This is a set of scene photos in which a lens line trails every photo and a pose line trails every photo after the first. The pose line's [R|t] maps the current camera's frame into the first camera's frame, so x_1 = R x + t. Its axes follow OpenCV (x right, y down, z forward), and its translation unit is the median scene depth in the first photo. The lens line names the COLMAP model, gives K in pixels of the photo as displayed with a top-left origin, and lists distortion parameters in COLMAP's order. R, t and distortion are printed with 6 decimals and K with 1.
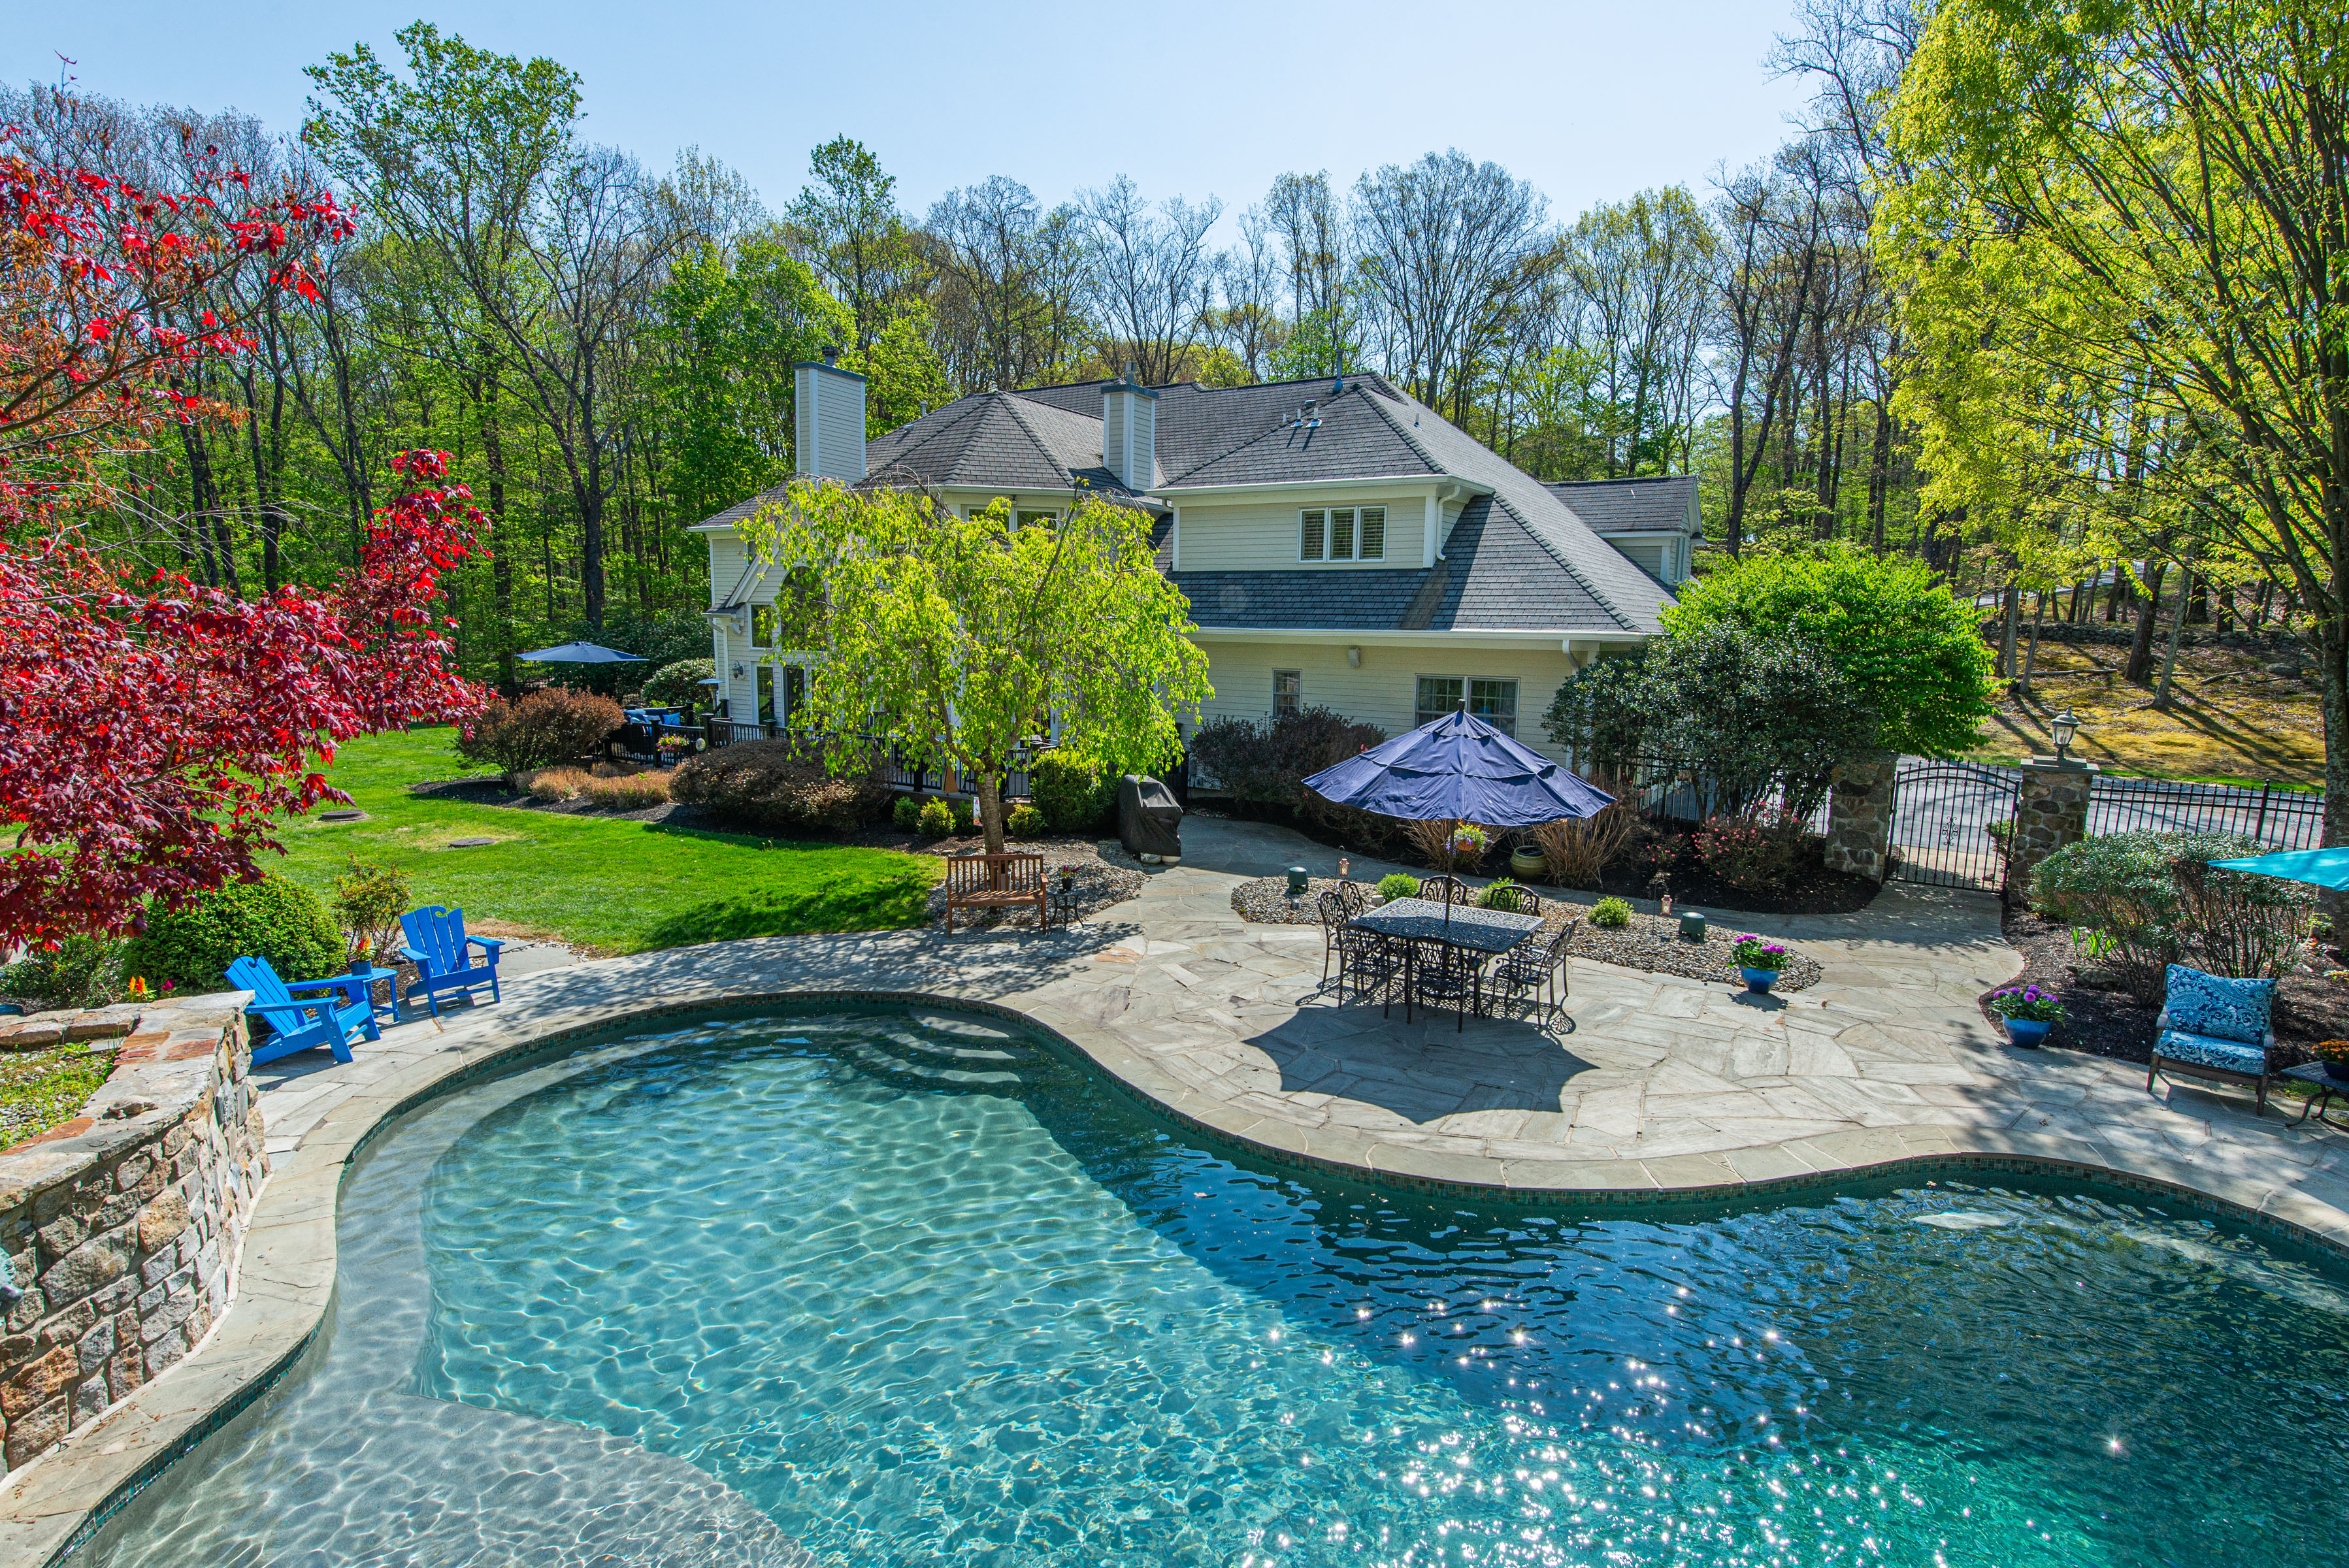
lens RADIAL K [[1152.1, 0, 1174.5], [0, 1152.1, 784.0], [0, 0, 1]] dist [-0.000389, -0.000606]
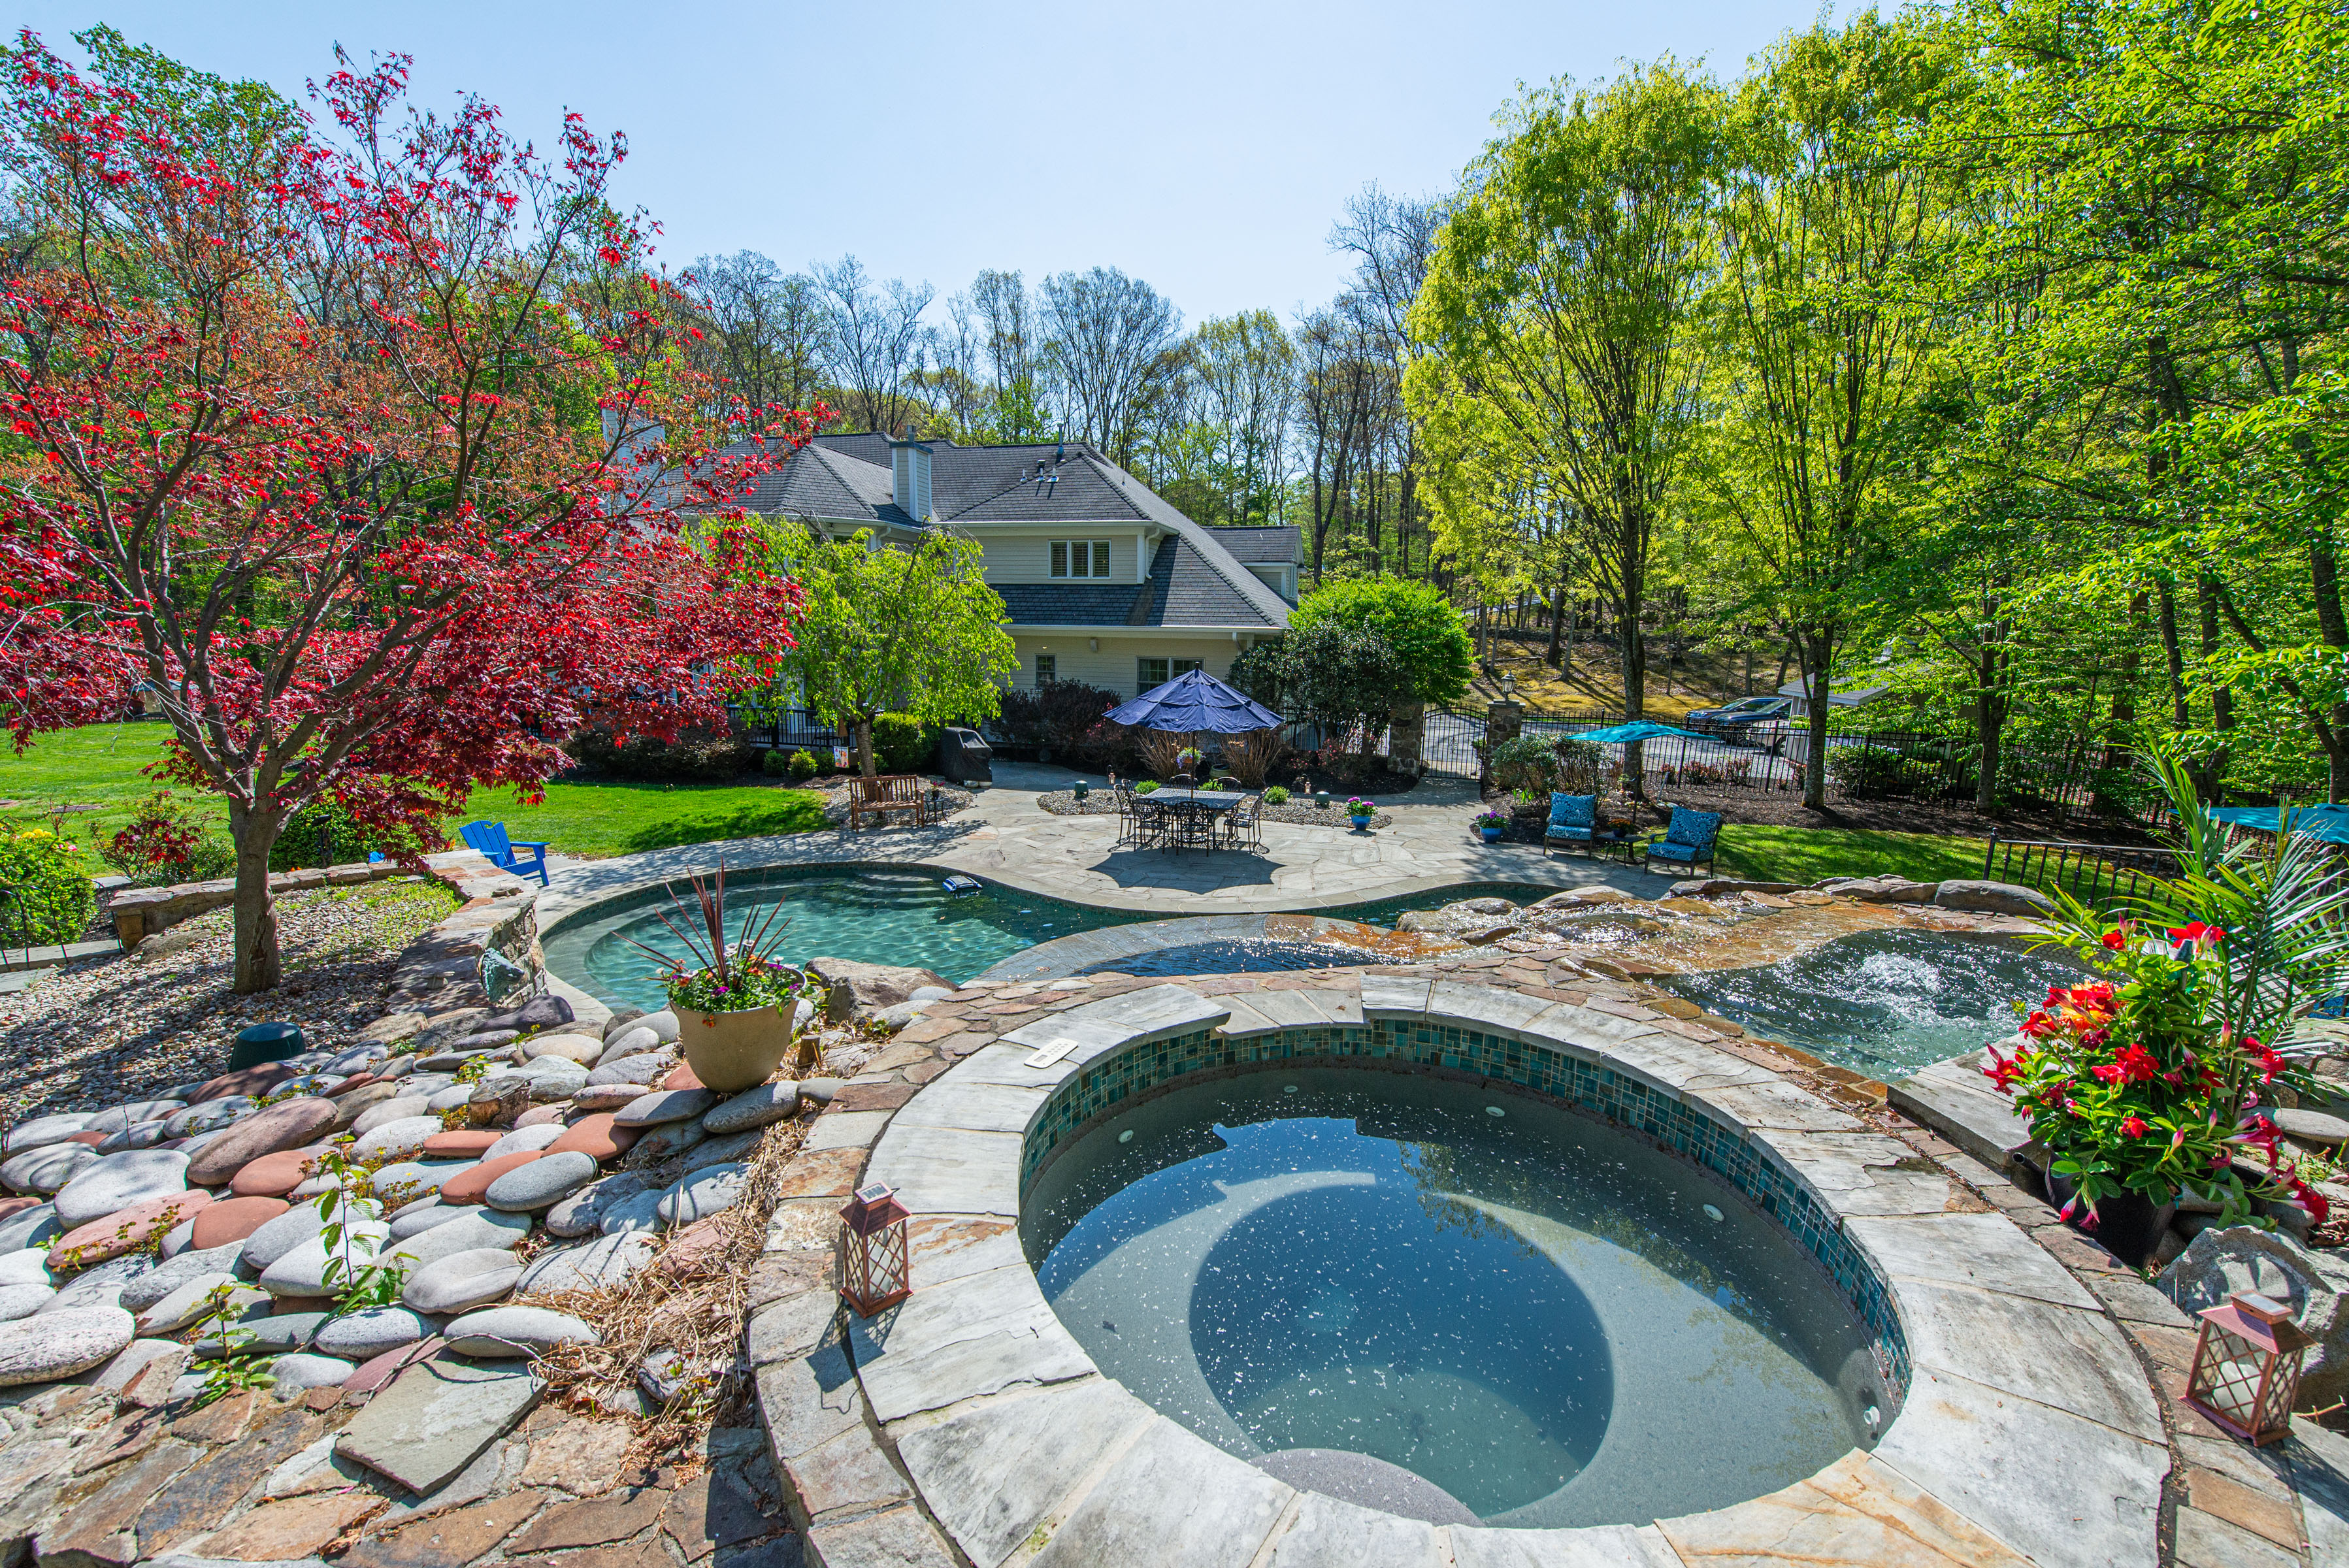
lens RADIAL K [[941.9, 0, 1174.5], [0, 941.9, 784.0], [0, 0, 1]] dist [0.019216, 0.000120]
pose [[0.952557, -0.046706, 0.300755, -0.110347], [0.040126, 0.998802, 0.028021, 0.034748], [-0.301704, -0.014623, 0.953290, -0.160673]]
